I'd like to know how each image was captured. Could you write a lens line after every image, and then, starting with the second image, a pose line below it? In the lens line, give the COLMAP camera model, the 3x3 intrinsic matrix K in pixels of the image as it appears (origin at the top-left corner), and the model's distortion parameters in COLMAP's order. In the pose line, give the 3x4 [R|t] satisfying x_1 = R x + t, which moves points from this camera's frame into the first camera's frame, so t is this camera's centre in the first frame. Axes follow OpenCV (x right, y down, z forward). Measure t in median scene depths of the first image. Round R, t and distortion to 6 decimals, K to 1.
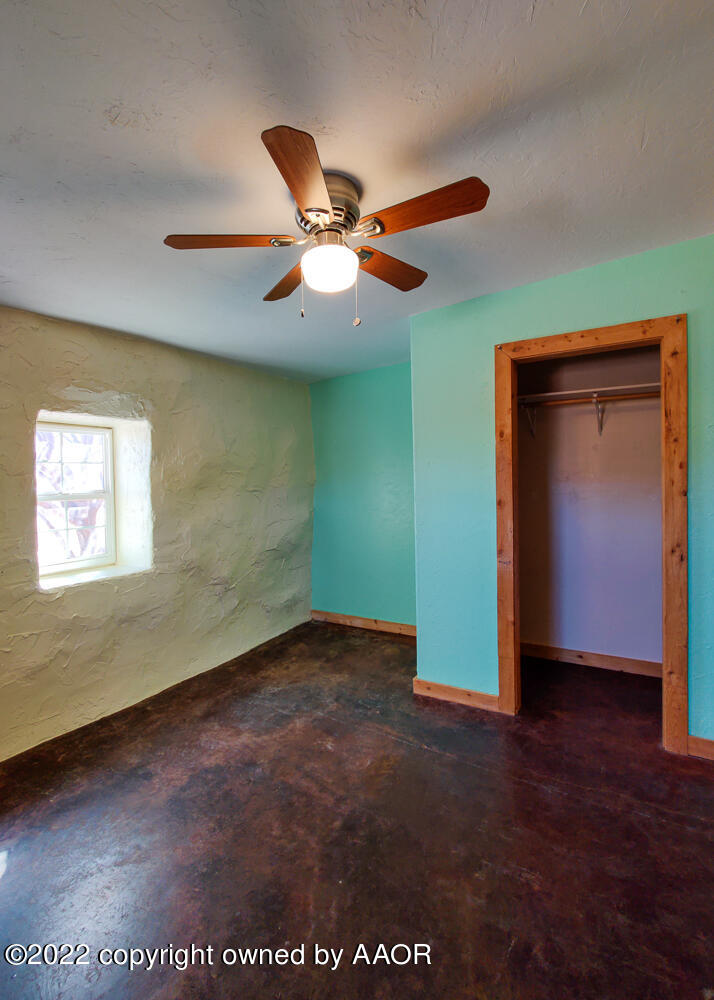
lens RADIAL K [[469.5, 0, 356.5], [0, 469.5, 492.0], [0, 0, 1]] dist [0.000976, -0.001110]
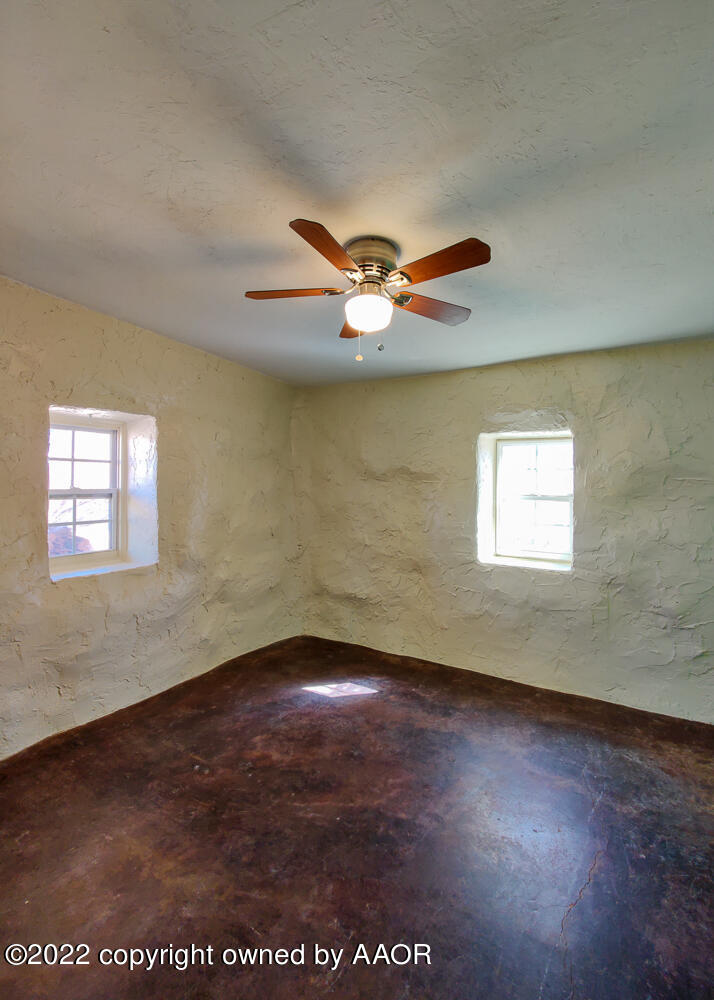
lens RADIAL K [[487.1, 0, 367.0], [0, 487.1, 475.4], [0, 0, 1]] dist [0.016972, -0.005951]
pose [[0.009227, 0.008832, -0.999918, 0.686757], [-0.043097, 0.999035, 0.008426, -0.041272], [0.999028, 0.043016, 0.009599, 0.571370]]
